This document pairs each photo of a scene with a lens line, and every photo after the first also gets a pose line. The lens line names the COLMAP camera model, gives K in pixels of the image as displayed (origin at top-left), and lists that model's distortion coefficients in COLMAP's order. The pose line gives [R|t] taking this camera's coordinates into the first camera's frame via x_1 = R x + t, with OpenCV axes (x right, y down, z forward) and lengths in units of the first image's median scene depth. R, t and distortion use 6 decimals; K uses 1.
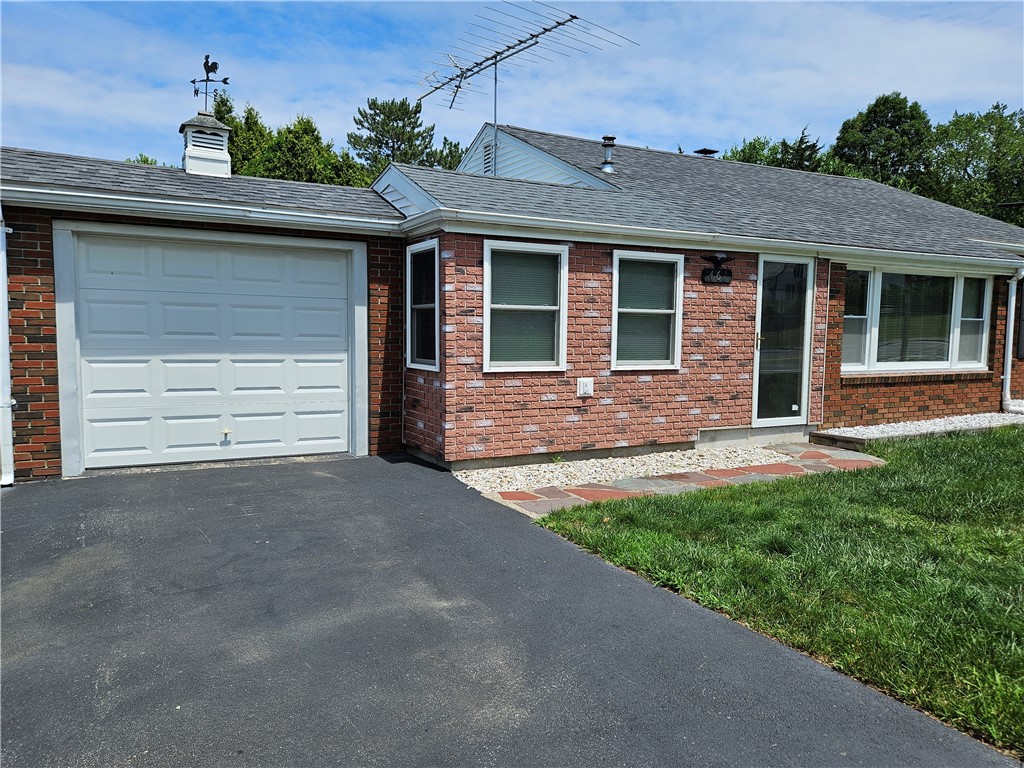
lens RADIAL K [[742.7, 0, 511.3], [0, 742.7, 390.7], [0, 0, 1]] dist [0.078402, -0.067215]
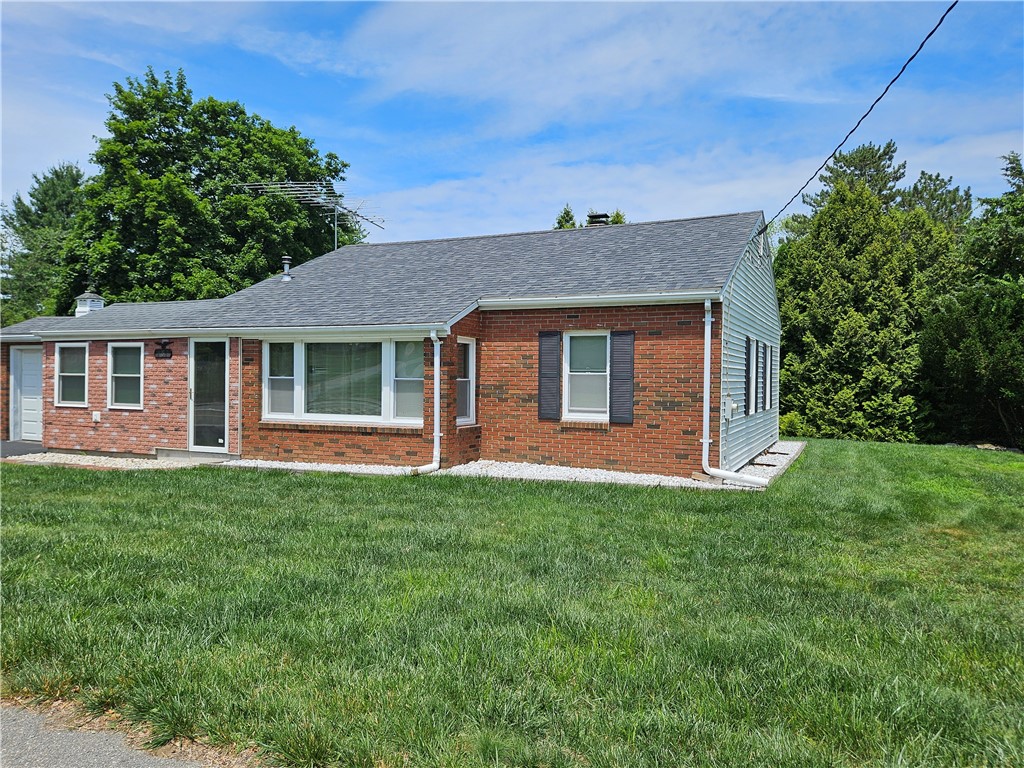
lens RADIAL K [[742.7, 0, 526.3], [0, 742.7, 382.1], [0, 0, 1]] dist [0.078402, -0.067215]
pose [[0.603623, -0.000539, -0.797270, 2.031440], [-0.068842, 0.996230, -0.052794, -0.058284], [0.794292, 0.086753, 0.601310, 0.637941]]
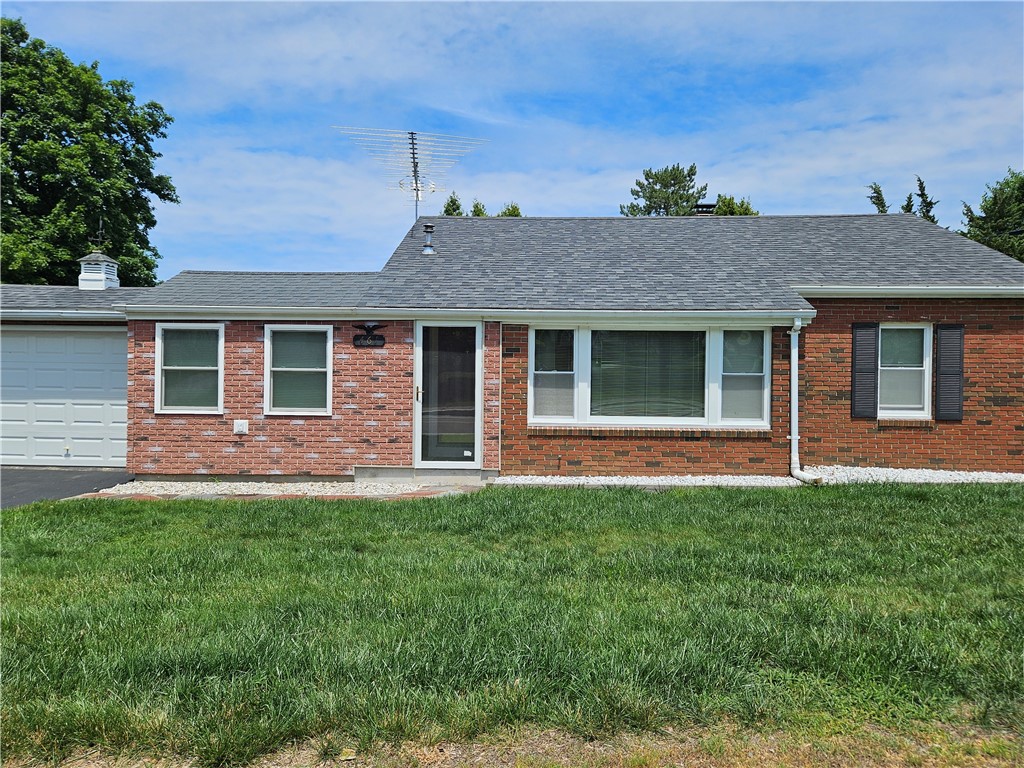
lens RADIAL K [[742.7, 0, 511.1], [0, 742.7, 375.4], [0, 0, 1]] dist [0.078402, -0.067215]
pose [[0.860651, -0.006199, -0.509158, 1.082888], [-0.041270, 0.995787, -0.081883, -0.005763], [0.507521, 0.091485, 0.856769, 0.075435]]
